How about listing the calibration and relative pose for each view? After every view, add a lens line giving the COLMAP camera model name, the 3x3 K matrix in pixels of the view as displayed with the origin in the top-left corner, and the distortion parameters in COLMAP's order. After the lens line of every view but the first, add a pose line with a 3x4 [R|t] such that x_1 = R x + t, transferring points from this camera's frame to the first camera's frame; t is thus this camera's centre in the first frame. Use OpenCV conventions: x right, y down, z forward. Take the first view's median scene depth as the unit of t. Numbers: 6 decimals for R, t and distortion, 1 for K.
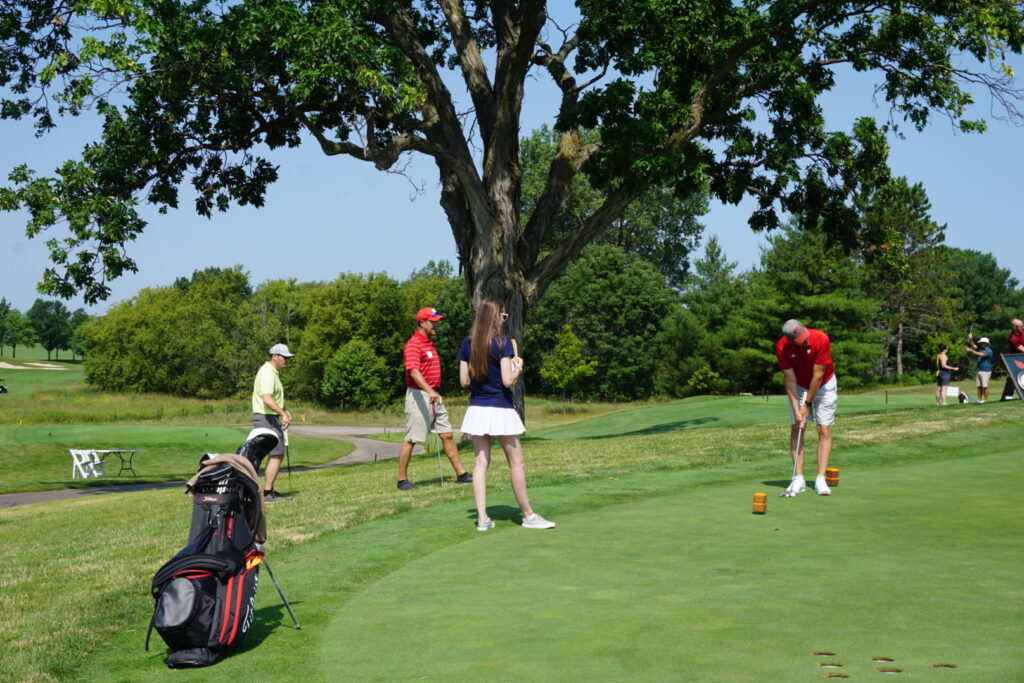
lens RADIAL K [[1452.7, 0, 512.0], [0, 1452.7, 342.6], [0, 0, 1]] dist [-0.002421, 0.033358]
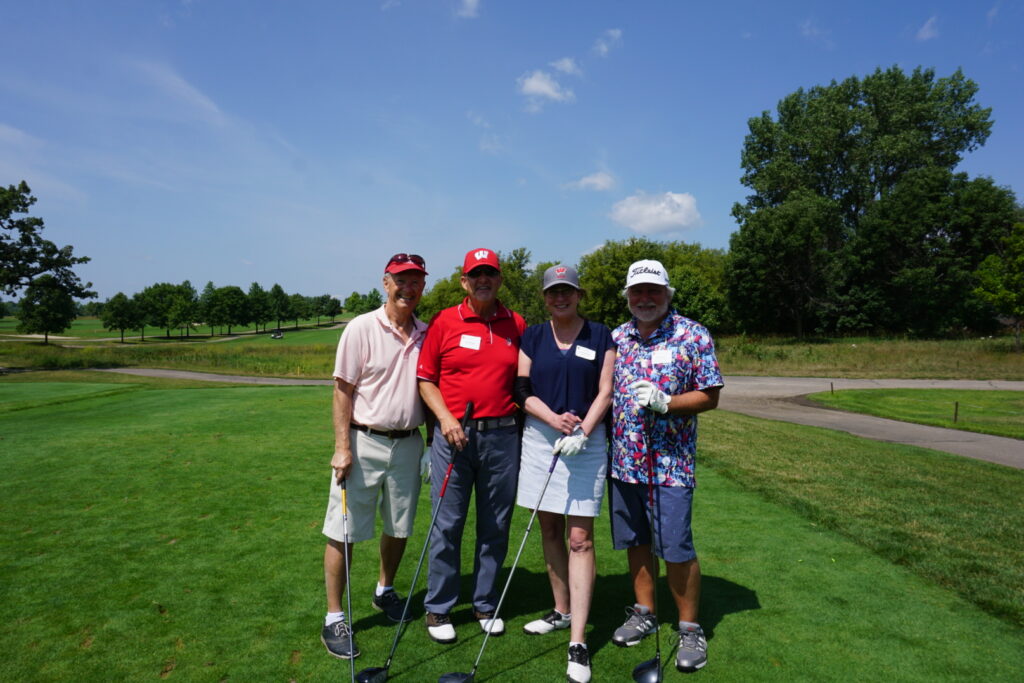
lens RADIAL K [[708.7, 0, 509.3], [0, 708.7, 342.9], [0, 0, 1]] dist [-0.035634, 0.044365]
pose [[0.981030, -0.013549, -0.193382, -0.076530], [0.020278, 0.999254, 0.032856, 0.016043], [0.192793, -0.036154, 0.980573, 0.356977]]
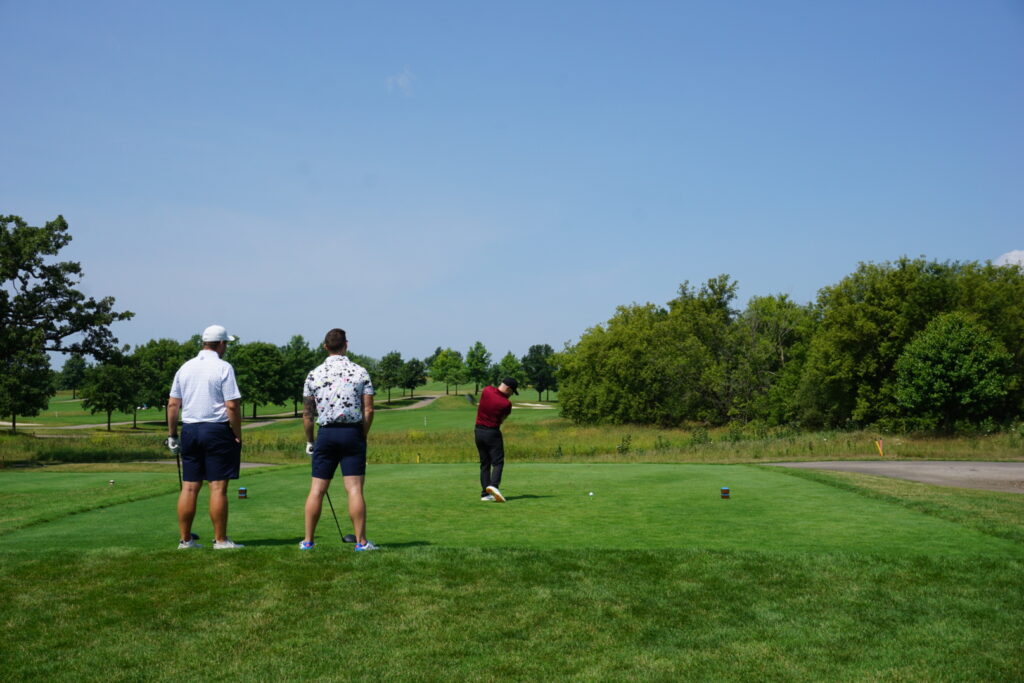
lens RADIAL K [[1241.0, 0, 497.7], [0, 1241.0, 342.6], [0, 0, 1]] dist [0.023152, 0.005880]
pose [[0.936254, -0.042223, -0.348777, -0.062922], [0.028654, 0.998622, -0.043976, 0.016365], [0.350153, 0.031179, 0.936174, 0.286434]]
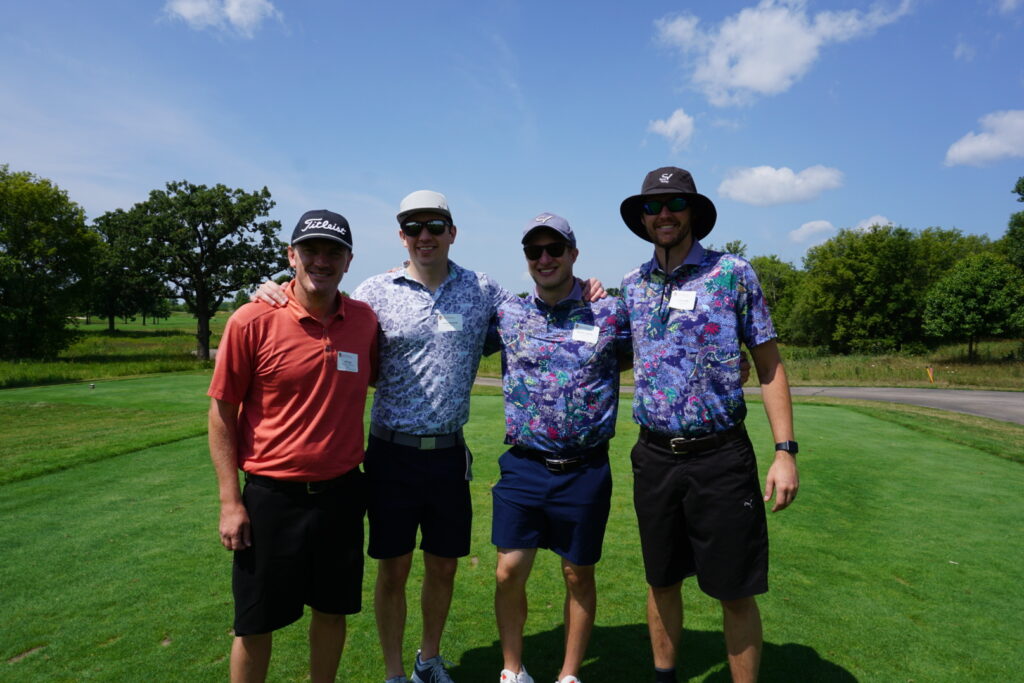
lens RADIAL K [[708.7, 0, 509.3], [0, 708.7, 342.9], [0, 0, 1]] dist [-0.035634, 0.044365]
pose [[0.892940, 0.000369, -0.450176, -0.092730], [0.015470, 0.999384, 0.031504, 0.015566], [0.449910, -0.035096, 0.892384, 0.374411]]
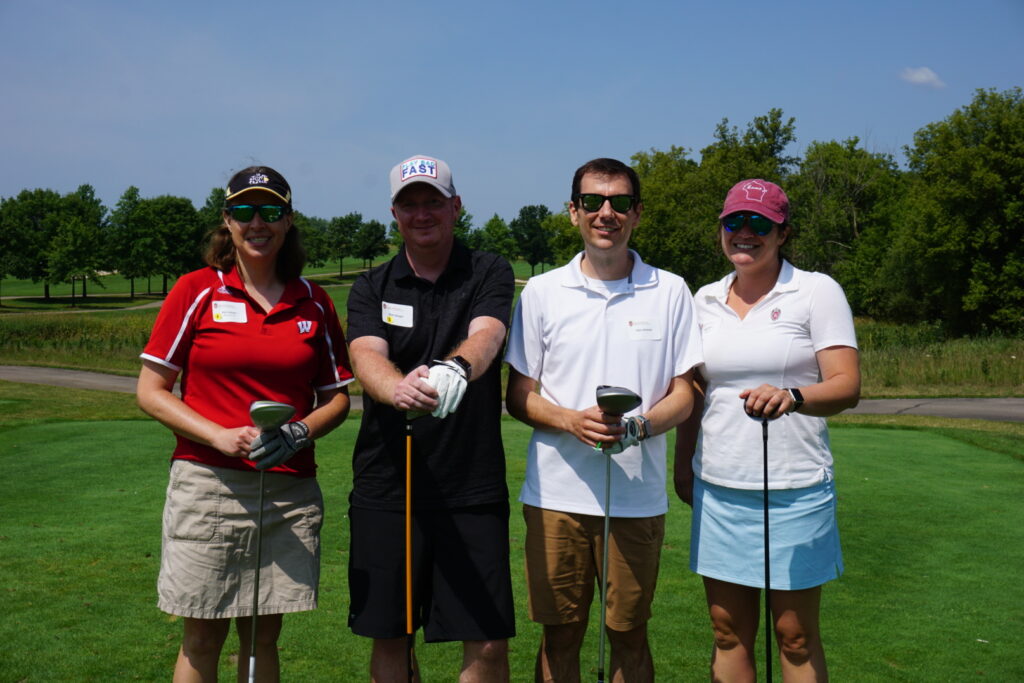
lens RADIAL K [[1485.0, 0, 508.3], [0, 1485.0, 339.2], [0, 0, 1]] dist [0.032613, -0.105800]
pose [[0.942155, -0.000135, -0.335176, -0.088018], [0.016711, 0.998775, 0.046570, 0.015672], [0.334759, -0.049478, 0.941004, 0.366822]]
